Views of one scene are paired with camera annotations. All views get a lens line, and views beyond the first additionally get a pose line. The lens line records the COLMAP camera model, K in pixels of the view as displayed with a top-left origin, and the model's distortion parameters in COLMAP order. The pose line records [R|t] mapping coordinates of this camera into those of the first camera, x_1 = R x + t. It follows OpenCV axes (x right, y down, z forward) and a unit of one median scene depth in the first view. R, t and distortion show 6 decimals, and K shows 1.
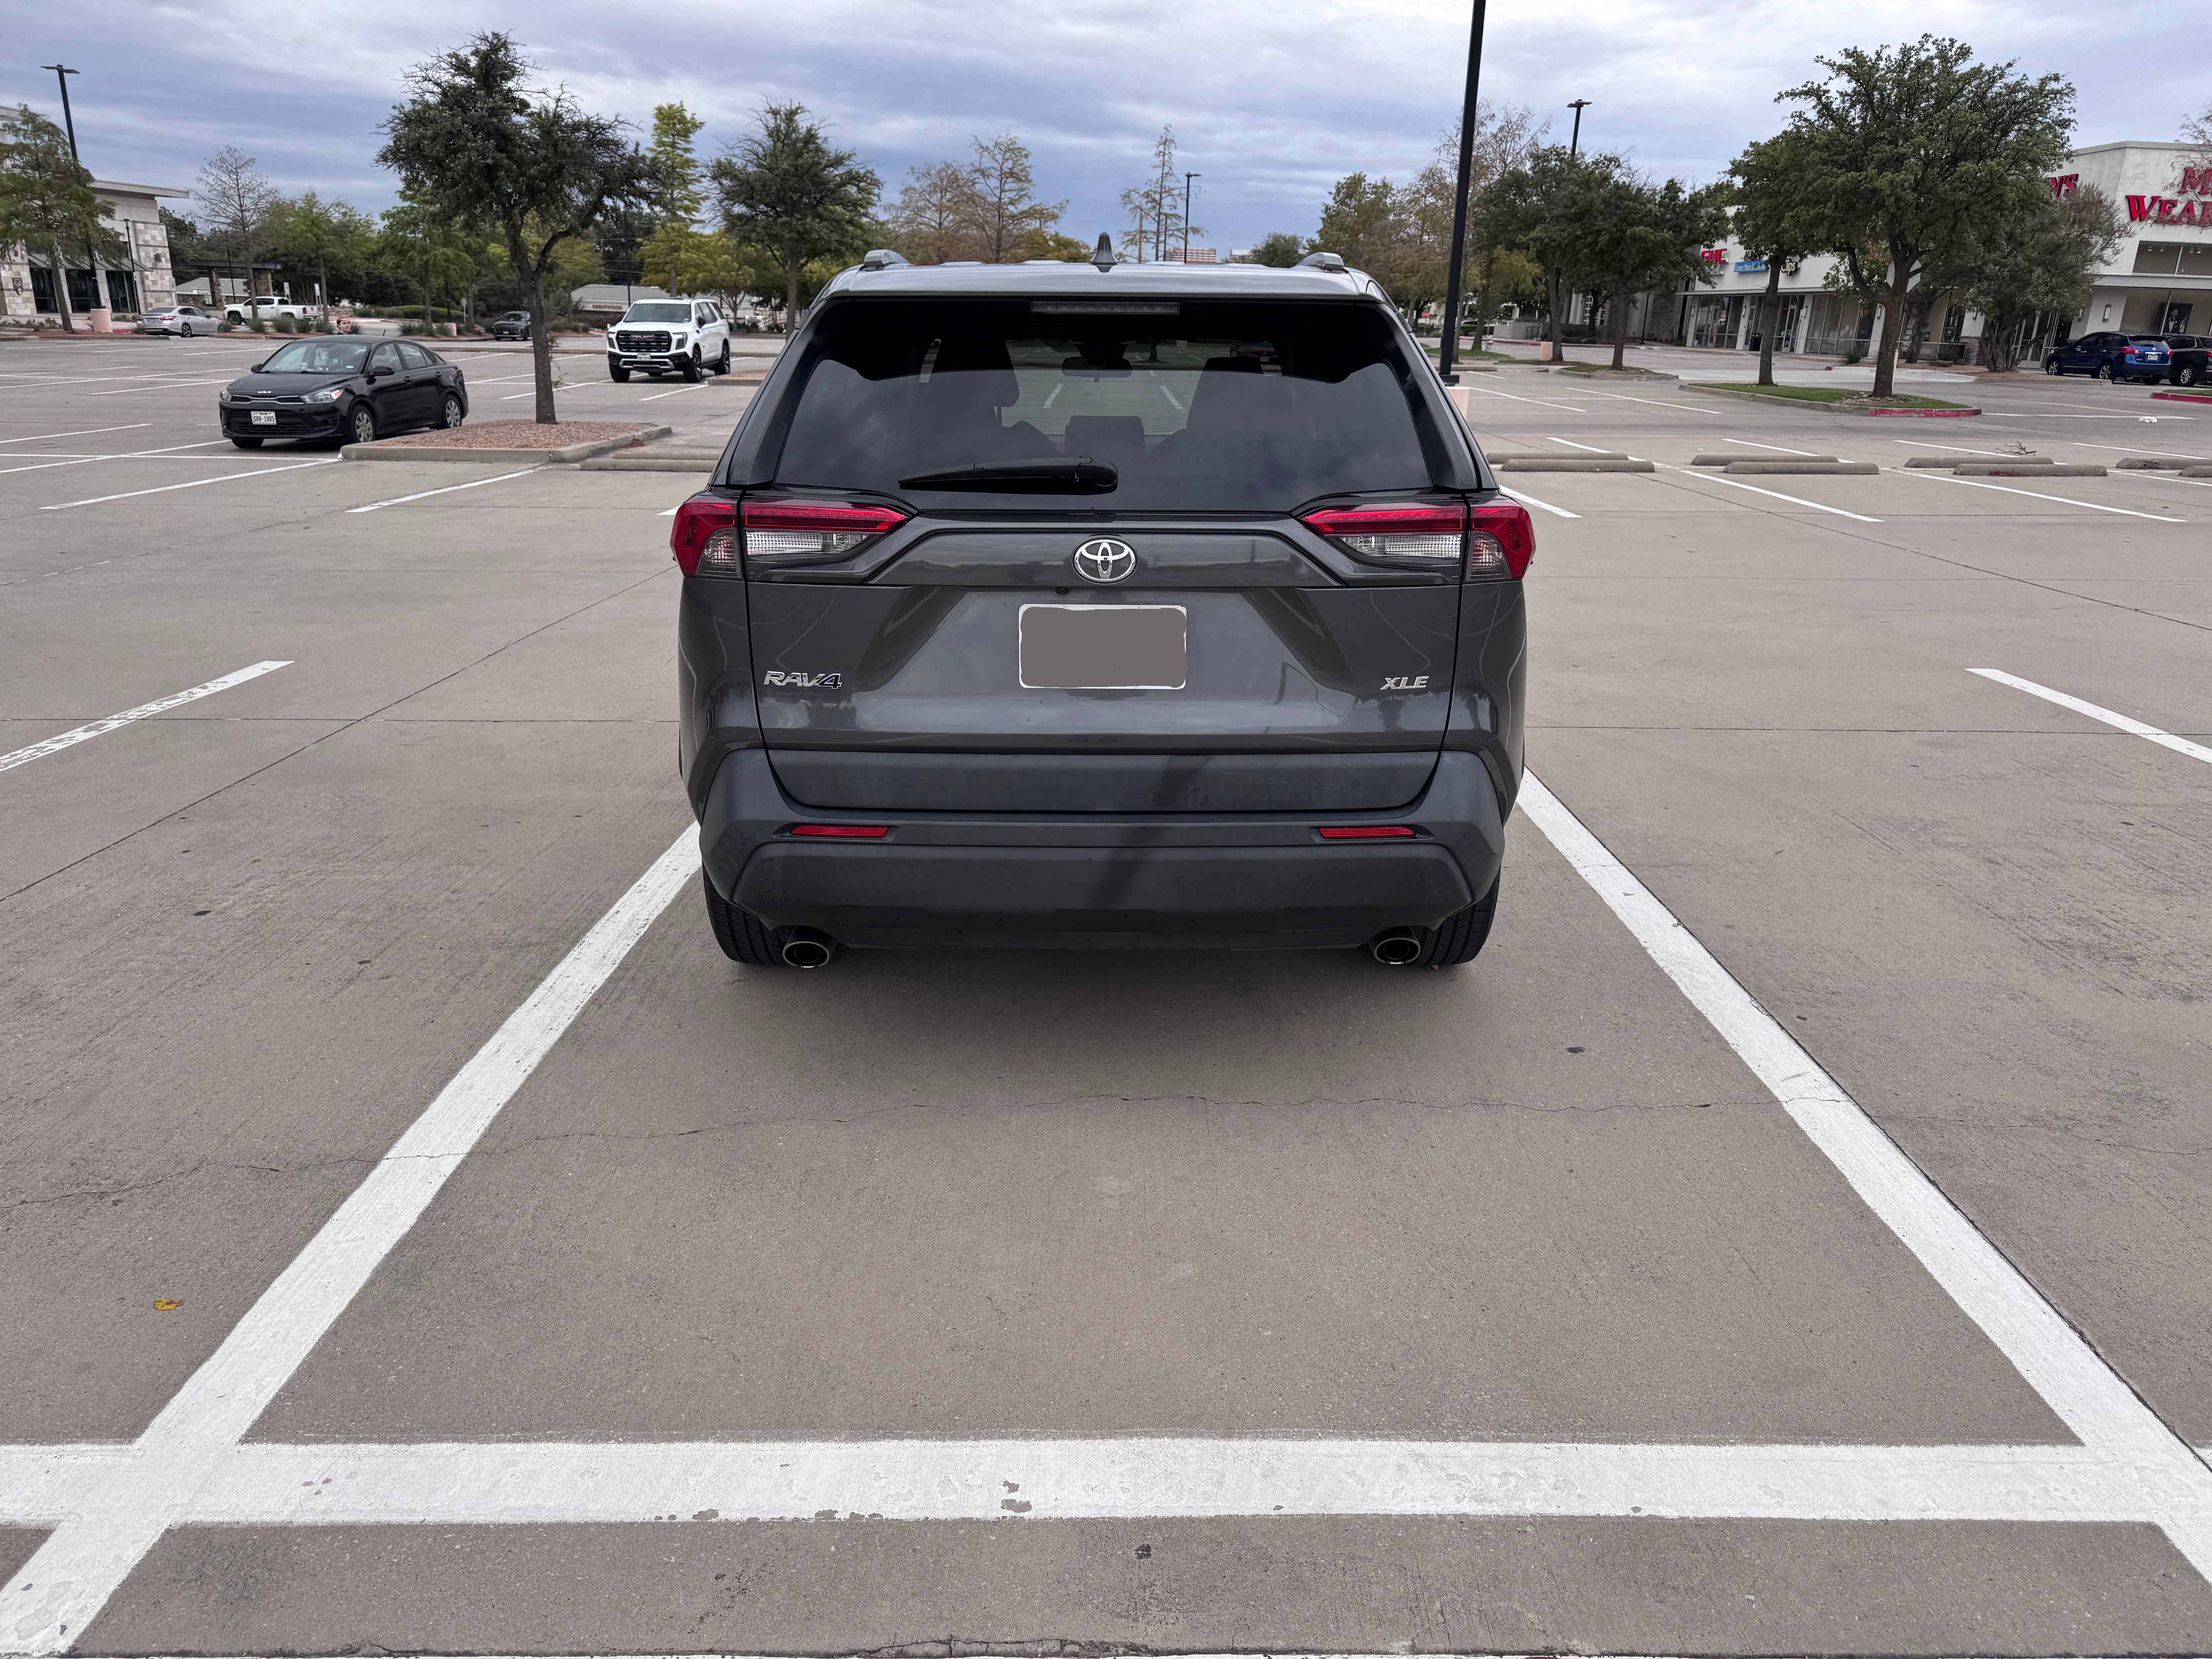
lens RADIAL K [[1545.1, 0, 1106.0], [0, 1545.1, 829.5], [0, 0, 1]] dist [0.025232, -0.024448]
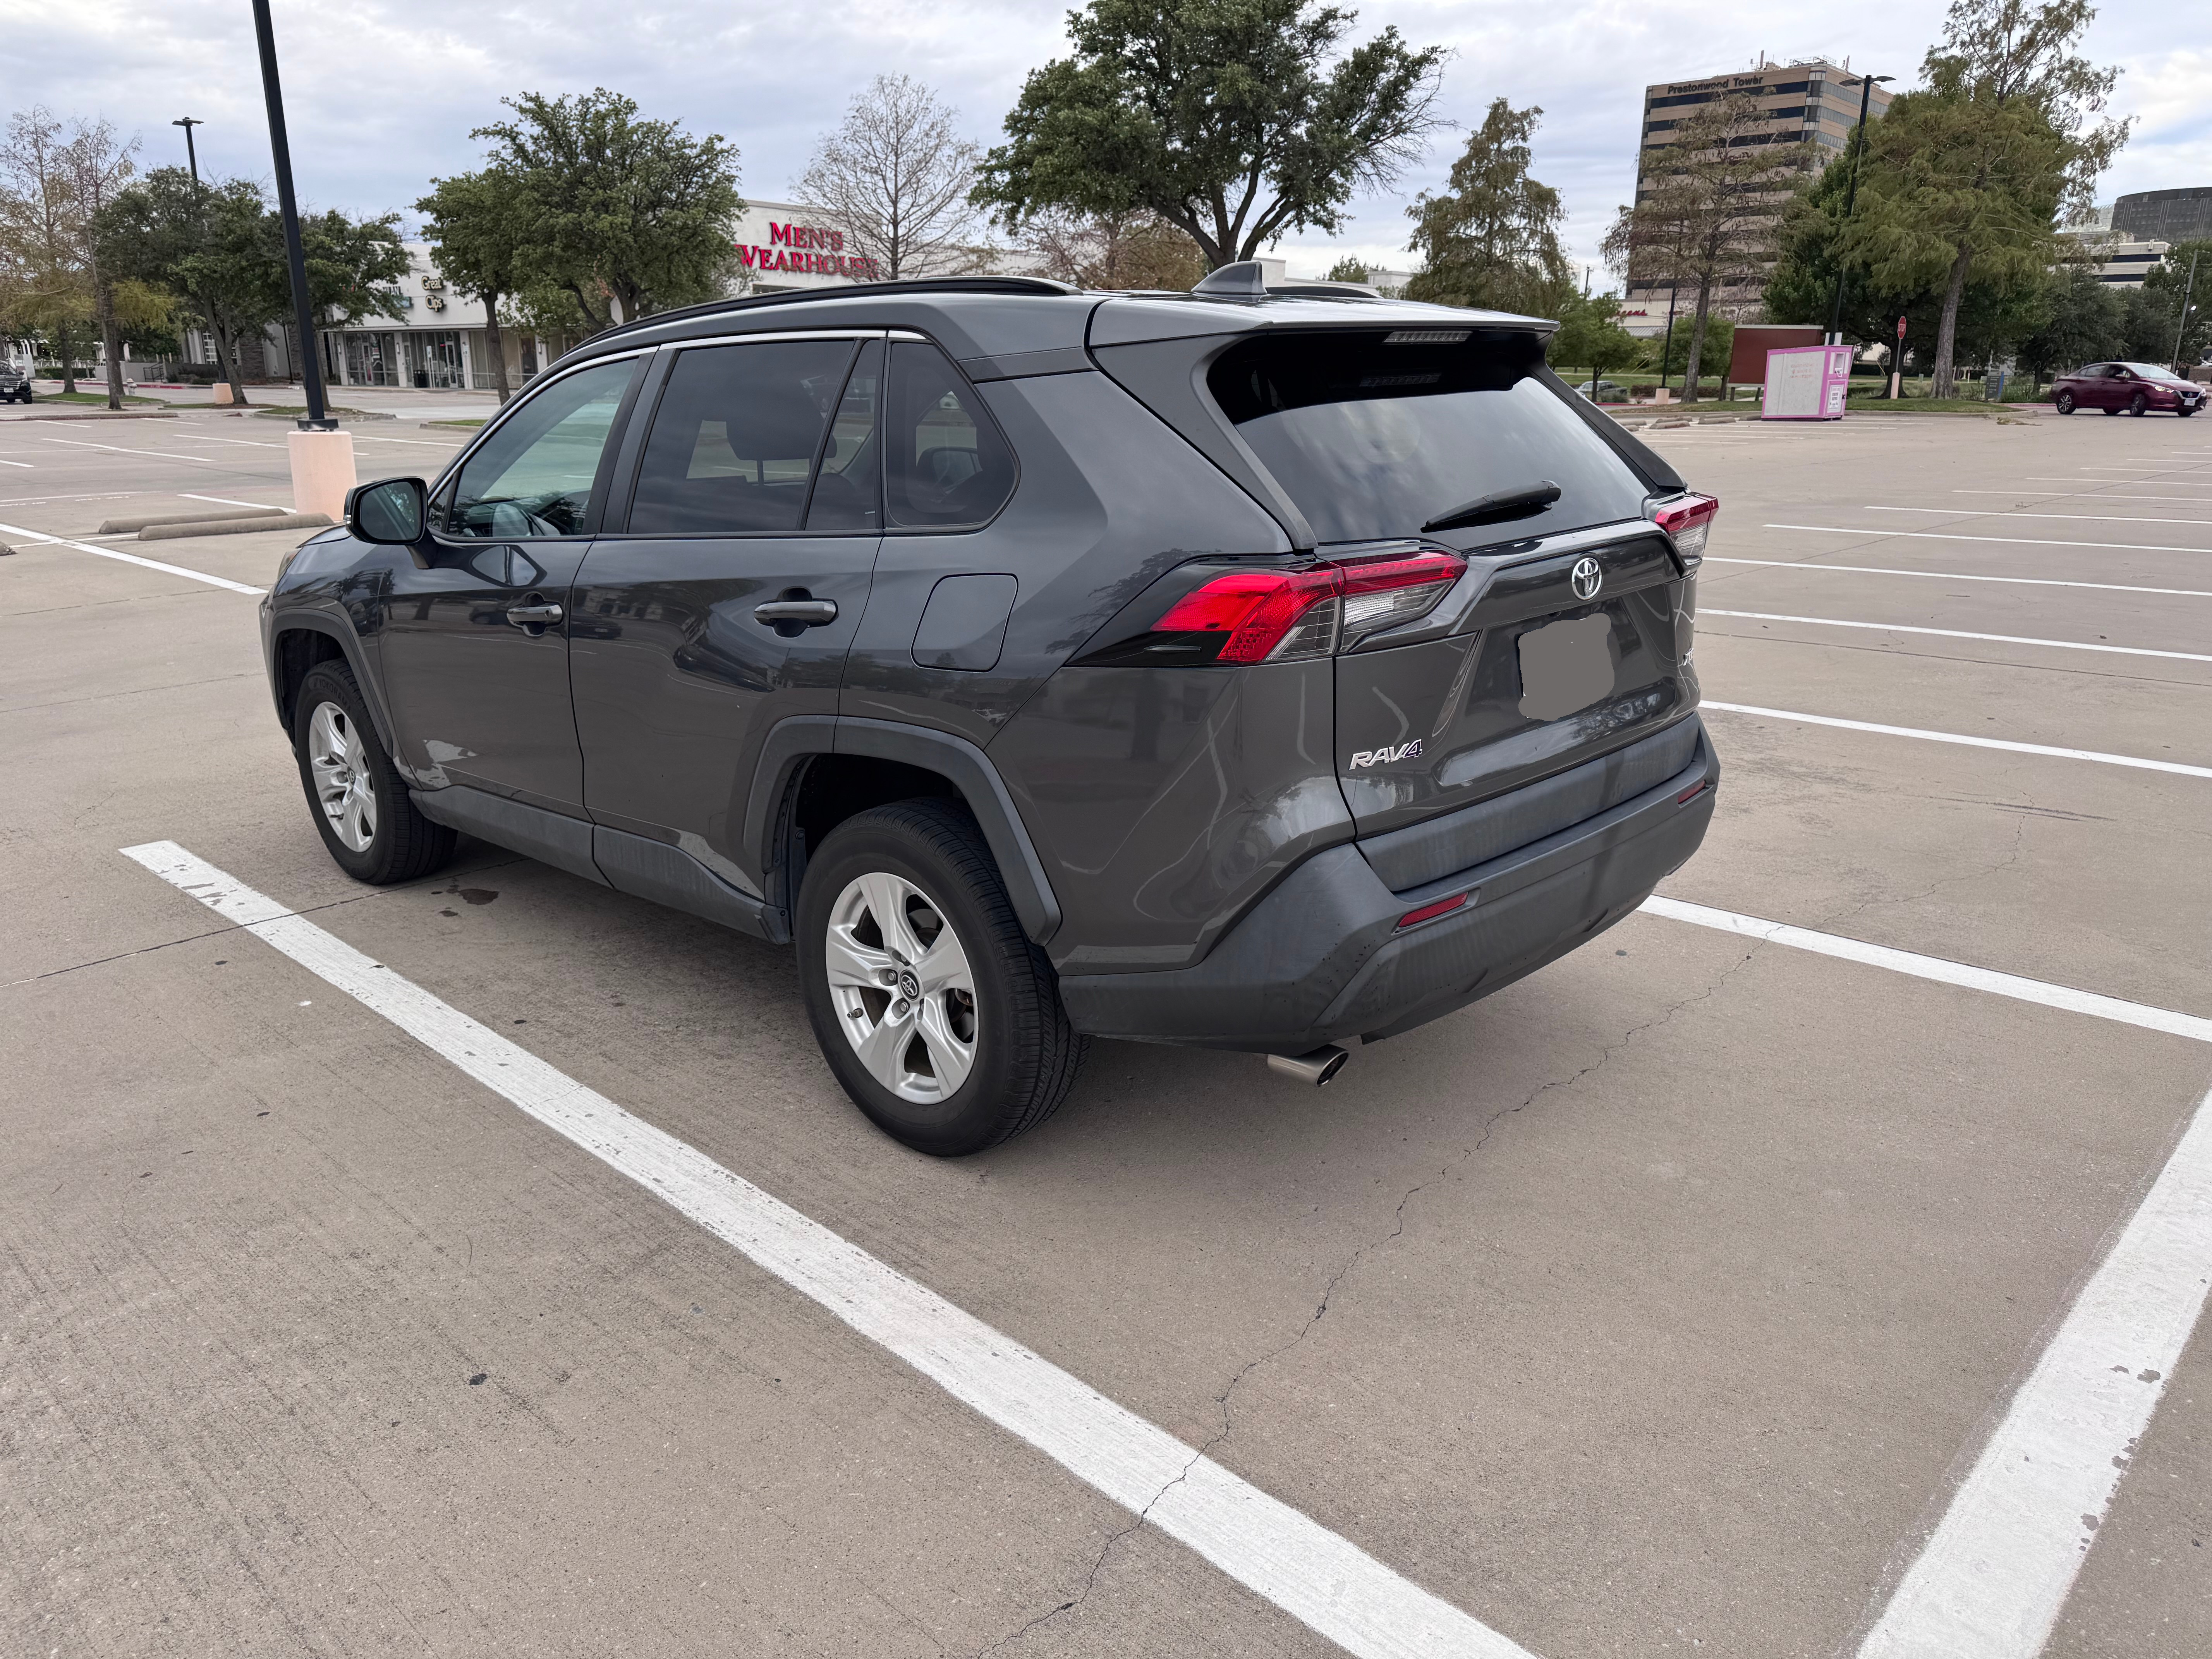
lens RADIAL K [[1564.8, 0, 1092.0], [0, 1564.8, 839.2], [0, 0, 1]] dist [0.023926, -0.024248]
pose [[0.697281, -0.225934, 0.680260, -0.079899], [0.238932, 0.968011, 0.076593, -0.013562], [-0.675804, 0.109129, 0.728958, 0.039371]]
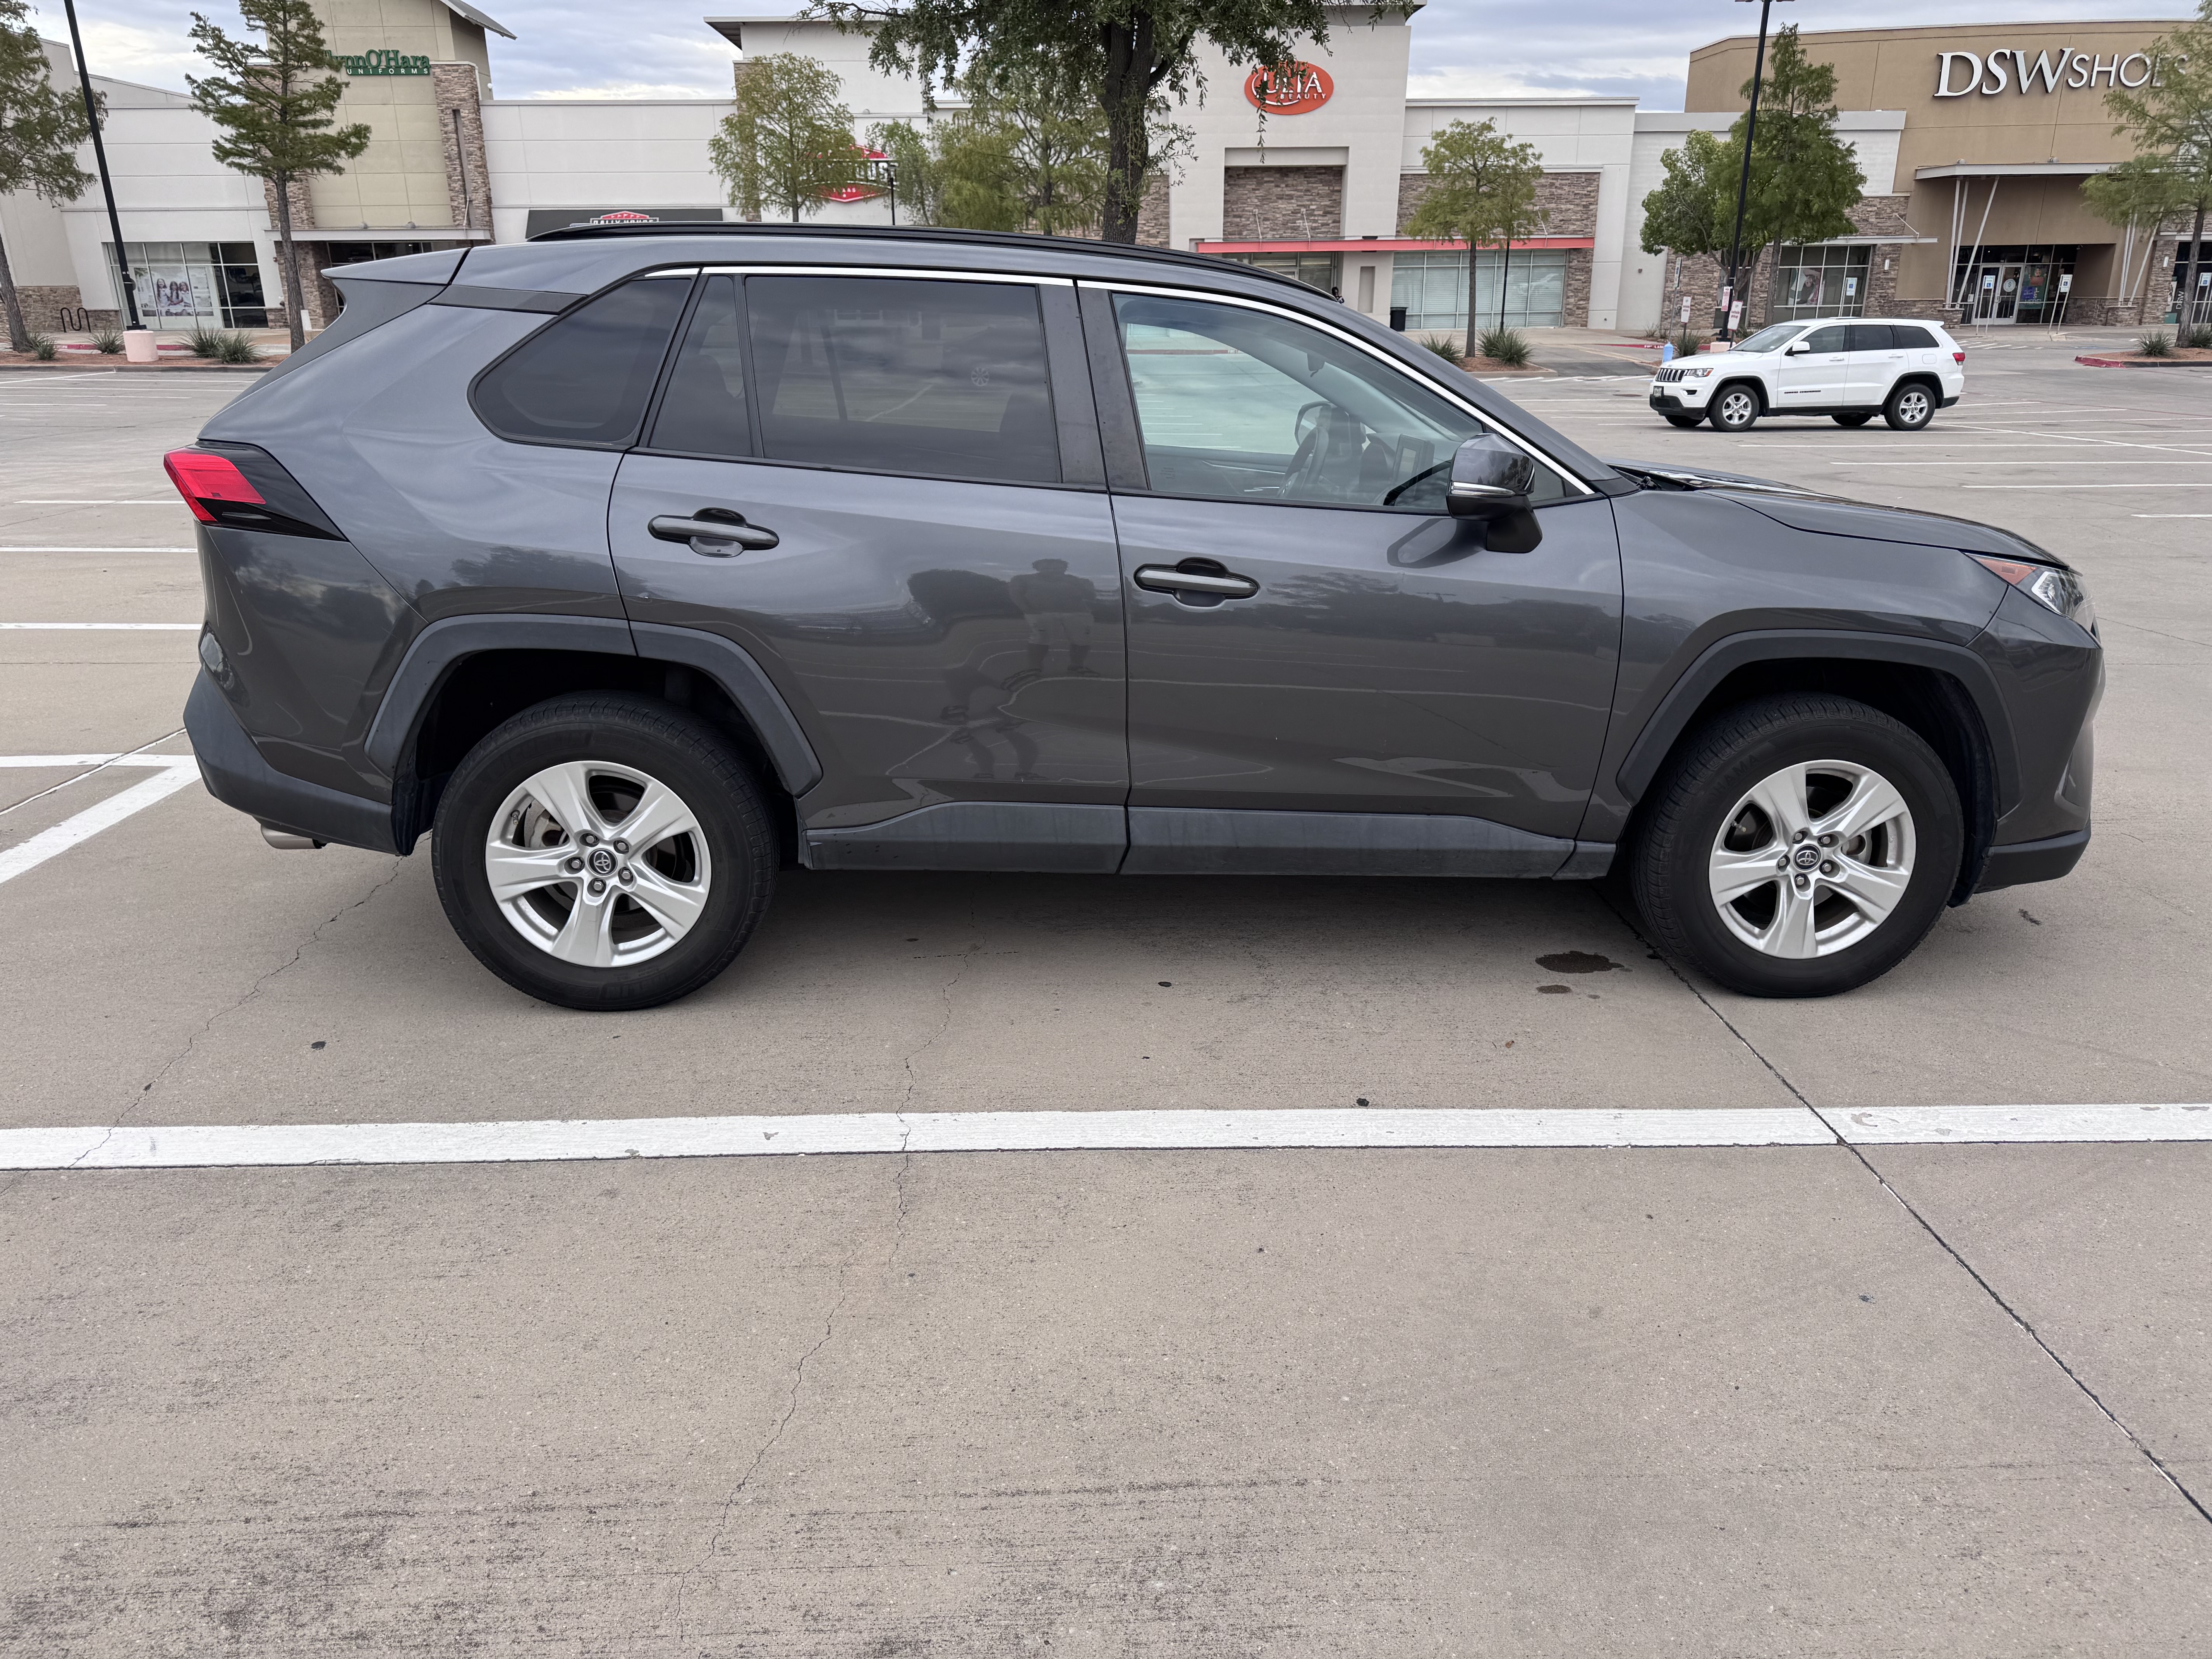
lens RADIAL K [[1568.6, 0, 1143.0], [0, 1568.6, 807.6], [0, 0, 1]] dist [0.028084, -0.028405]
pose [[0.060118, 0.282780, -0.957299, 0.125788], [-0.307892, 0.917525, 0.251696, -0.040640], [0.949520, 0.279614, 0.142225, 0.133430]]
